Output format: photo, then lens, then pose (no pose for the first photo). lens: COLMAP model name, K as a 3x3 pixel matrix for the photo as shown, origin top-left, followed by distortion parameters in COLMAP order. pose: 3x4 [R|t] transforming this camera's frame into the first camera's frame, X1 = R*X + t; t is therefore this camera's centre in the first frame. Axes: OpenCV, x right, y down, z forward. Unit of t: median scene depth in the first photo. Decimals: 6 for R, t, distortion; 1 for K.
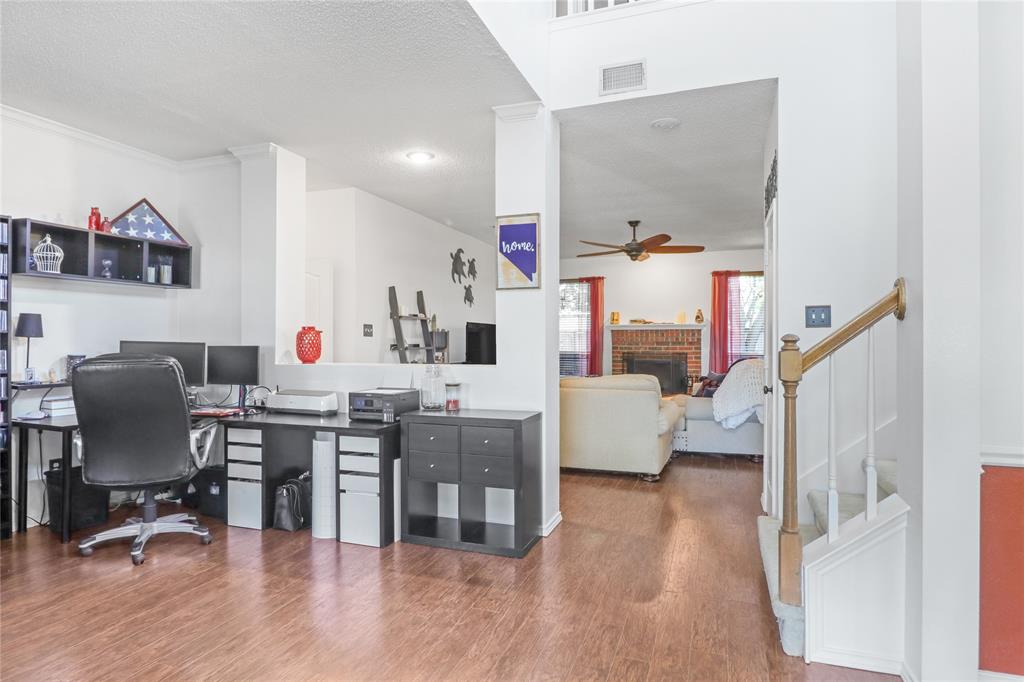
lens RADIAL K [[565.8, 0, 496.1], [0, 565.8, 337.2], [0, 0, 1]] dist [-0.000014, -0.003210]
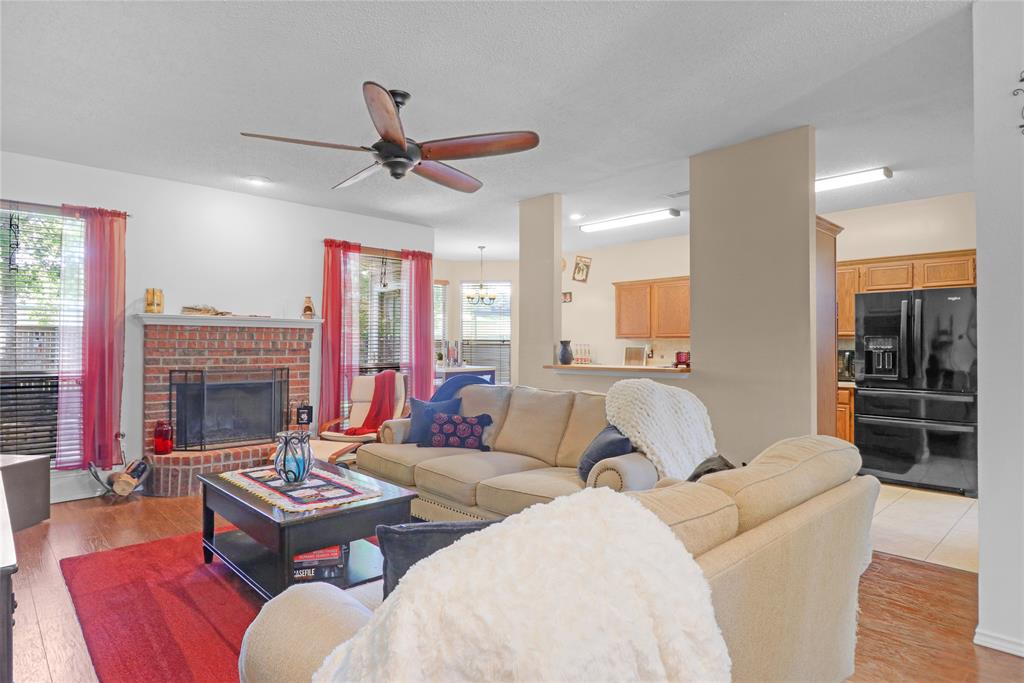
lens RADIAL K [[565.8, 0, 496.1], [0, 565.8, 337.7], [0, 0, 1]] dist [-0.000014, -0.003210]
pose [[0.438795, 0.019797, 0.898369, -0.257170], [-0.004688, 0.999794, -0.019742, 0.017469], [-0.898575, 0.004451, 0.438798, 1.310484]]
